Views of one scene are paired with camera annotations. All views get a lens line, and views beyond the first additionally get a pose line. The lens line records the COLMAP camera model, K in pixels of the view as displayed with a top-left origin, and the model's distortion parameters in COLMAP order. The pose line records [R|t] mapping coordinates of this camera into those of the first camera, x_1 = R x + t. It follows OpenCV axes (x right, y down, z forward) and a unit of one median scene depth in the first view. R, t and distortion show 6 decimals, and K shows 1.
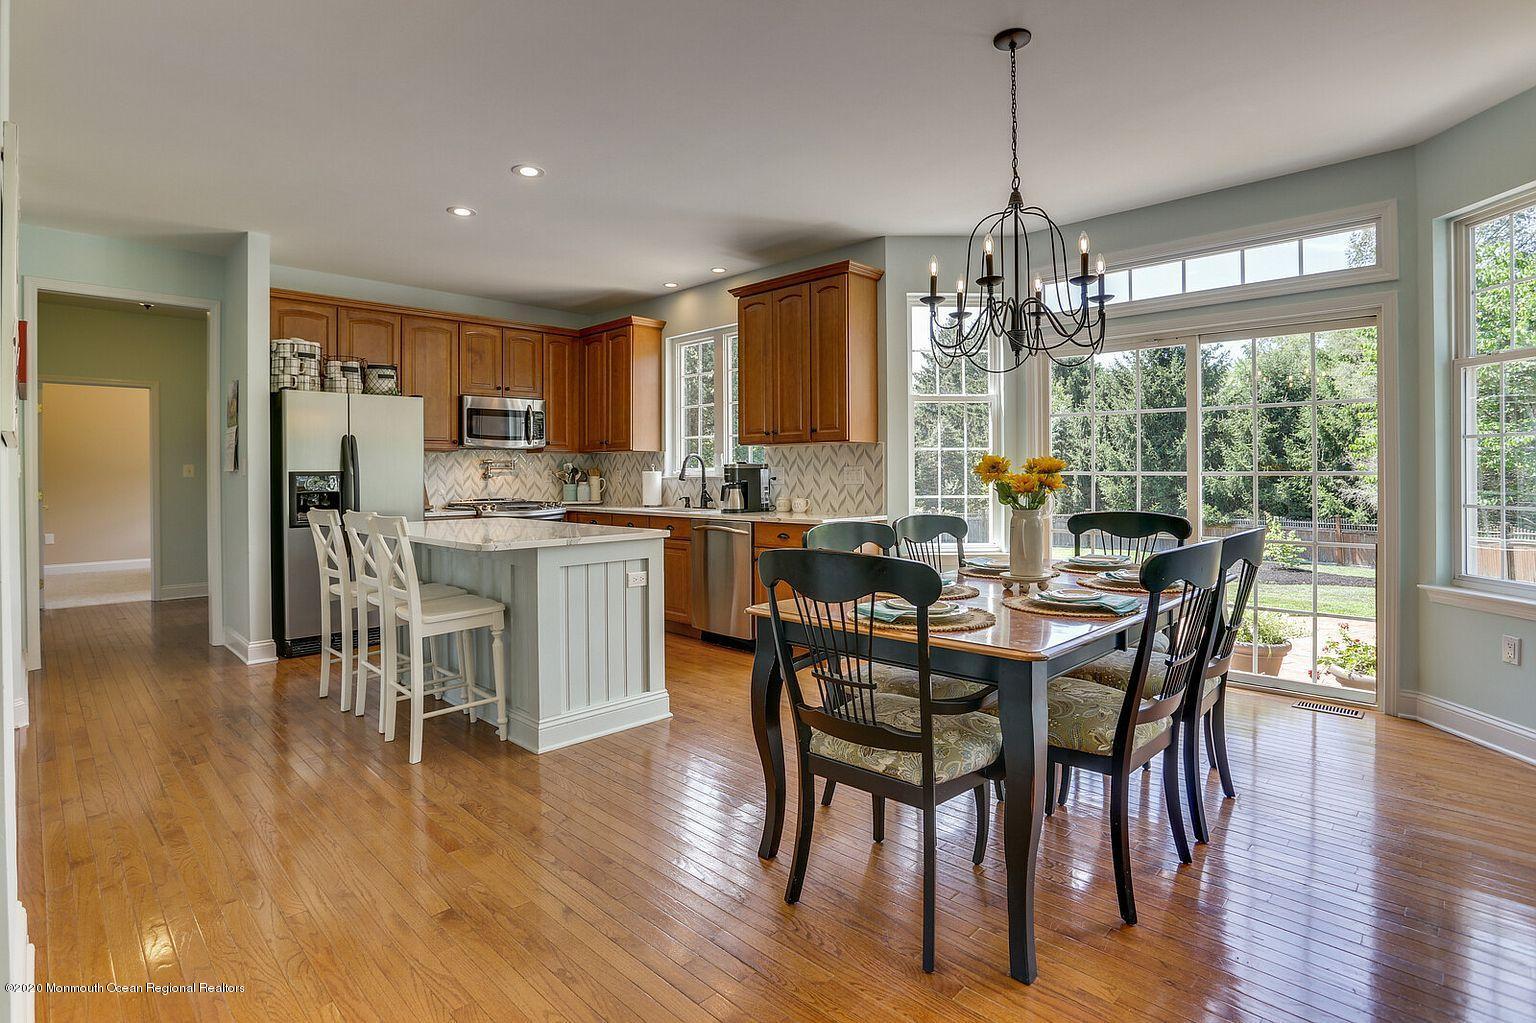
lens RADIAL K [[767.2, 0, 772.9], [0, 767.2, 480.2], [0, 0, 1]] dist [-0.001738, -0.000129]
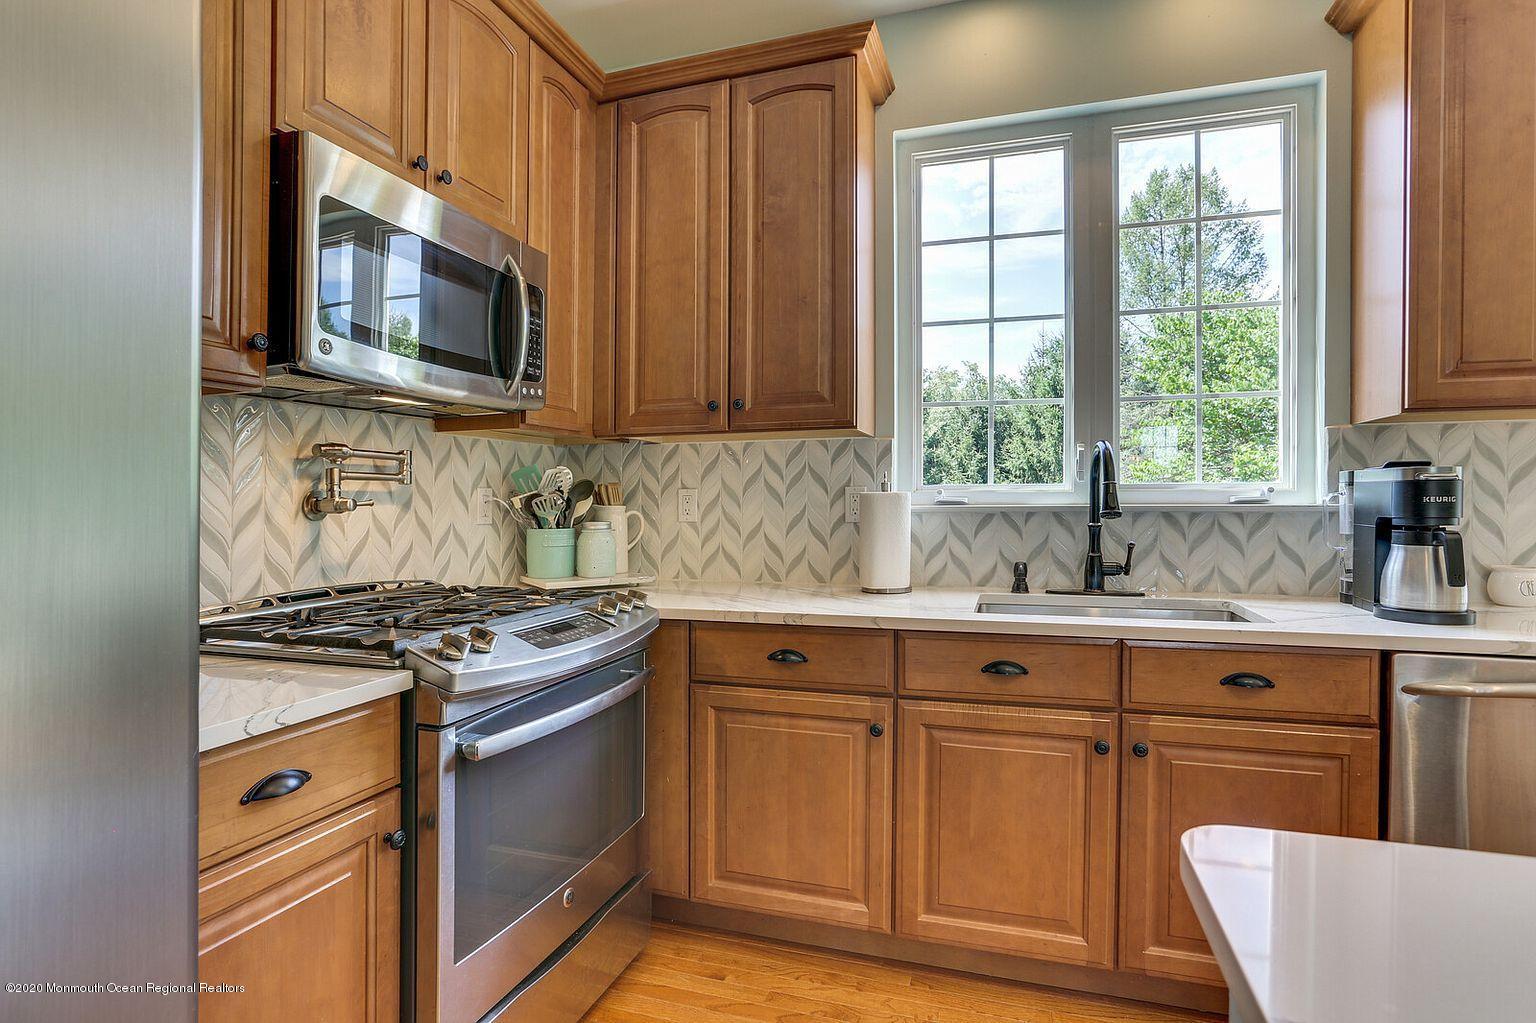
lens RADIAL K [[783.2, 0, 791.4], [0, 783.2, 510.9], [0, 0, 1]] dist [-0.000603, -0.000194]
pose [[0.884577, -0.003861, 0.466379, -0.368233], [0.001899, 0.999987, 0.004676, -0.004542], [-0.466391, -0.003251, 0.884573, 0.705619]]
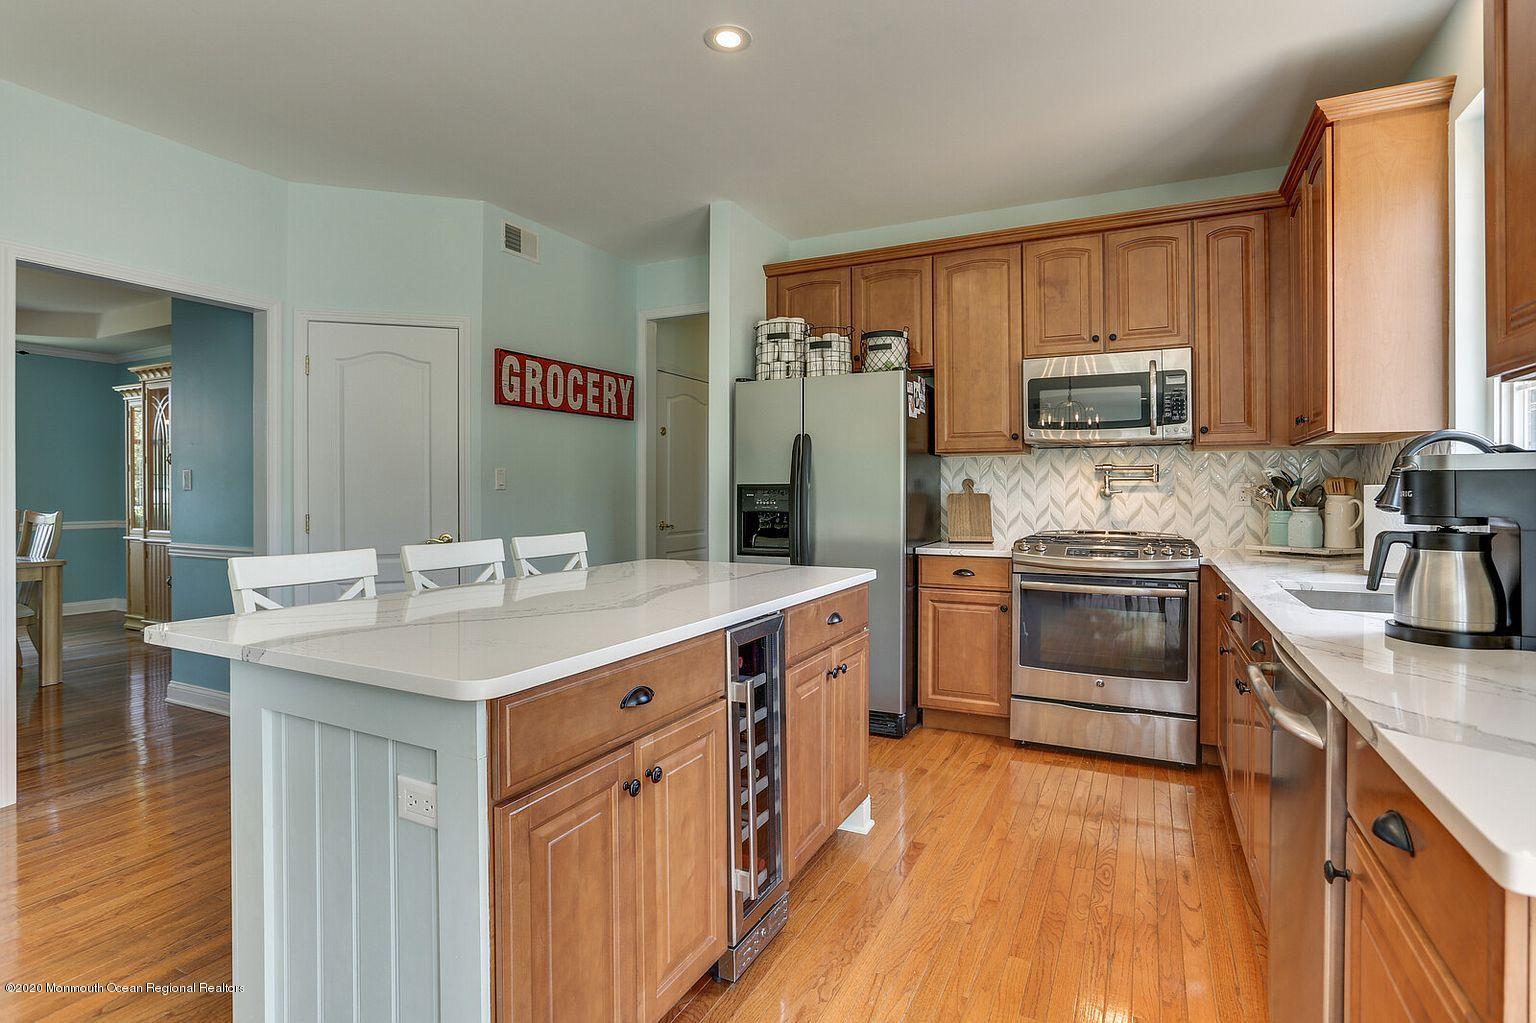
lens RADIAL K [[767.2, 0, 772.9], [0, 767.2, 480.2], [0, 0, 1]] dist [-0.001738, -0.000129]
pose [[0.326761, -0.006697, -0.945083, 0.102134], [-0.010103, 0.999893, -0.010579, -0.006124], [0.945053, 0.013005, 0.326658, 0.587773]]
